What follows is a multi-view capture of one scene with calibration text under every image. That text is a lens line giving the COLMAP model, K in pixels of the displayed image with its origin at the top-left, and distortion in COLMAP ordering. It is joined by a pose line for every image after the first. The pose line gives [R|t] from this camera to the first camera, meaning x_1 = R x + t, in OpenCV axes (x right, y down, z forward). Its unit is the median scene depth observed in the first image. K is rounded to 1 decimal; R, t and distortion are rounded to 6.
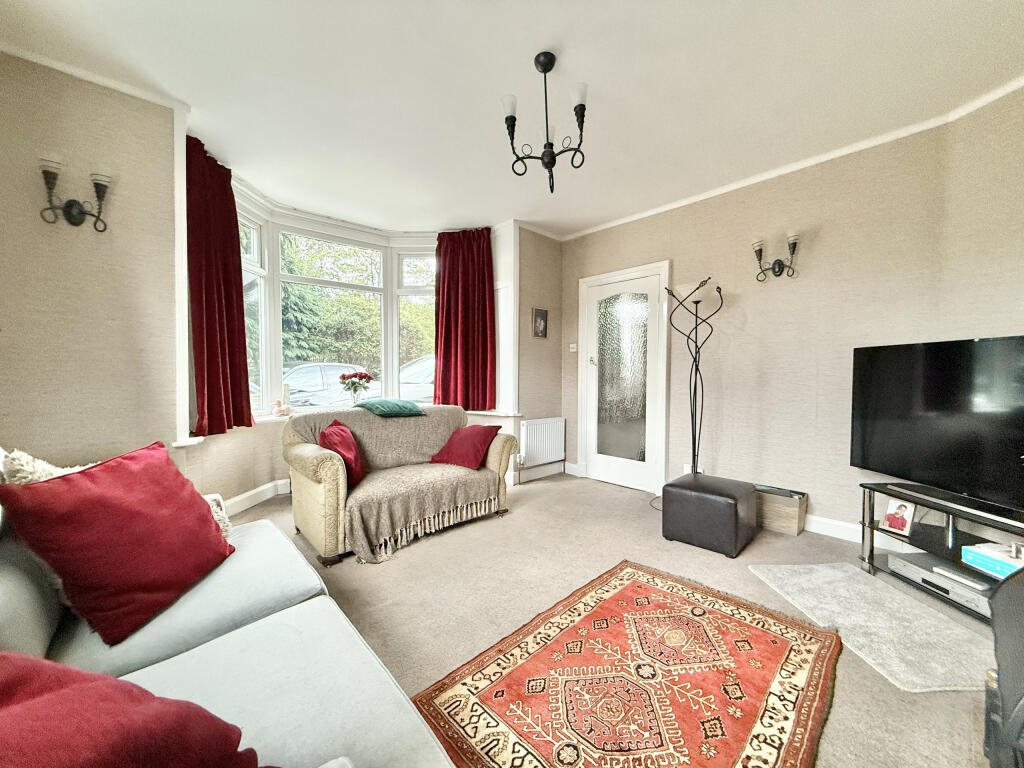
lens RADIAL K [[407.5, 0, 512.2], [0, 407.5, 385.5], [0, 0, 1]] dist [-0.000155, 0.000436]
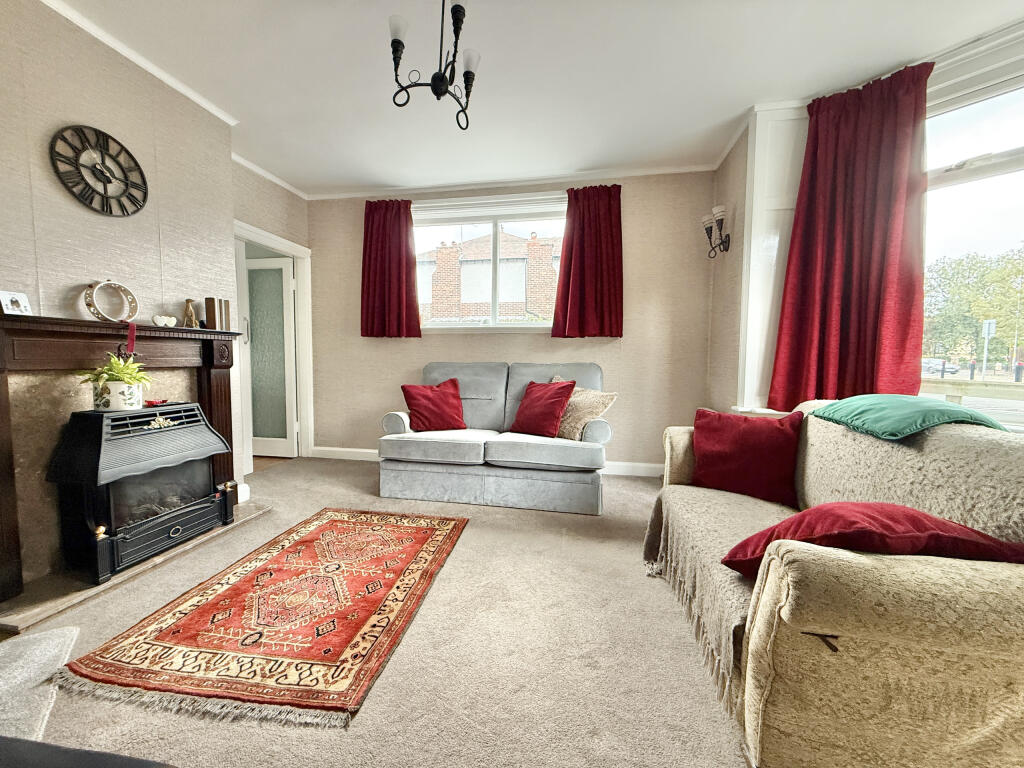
lens RADIAL K [[407.5, 0, 513.2], [0, 407.5, 382.8], [0, 0, 1]] dist [-0.000155, 0.000436]
pose [[-0.791635, 0.027480, -0.610376, 0.536125], [-0.024635, 0.996740, 0.076825, -0.004875], [0.610498, 0.075854, -0.788377, 1.928677]]
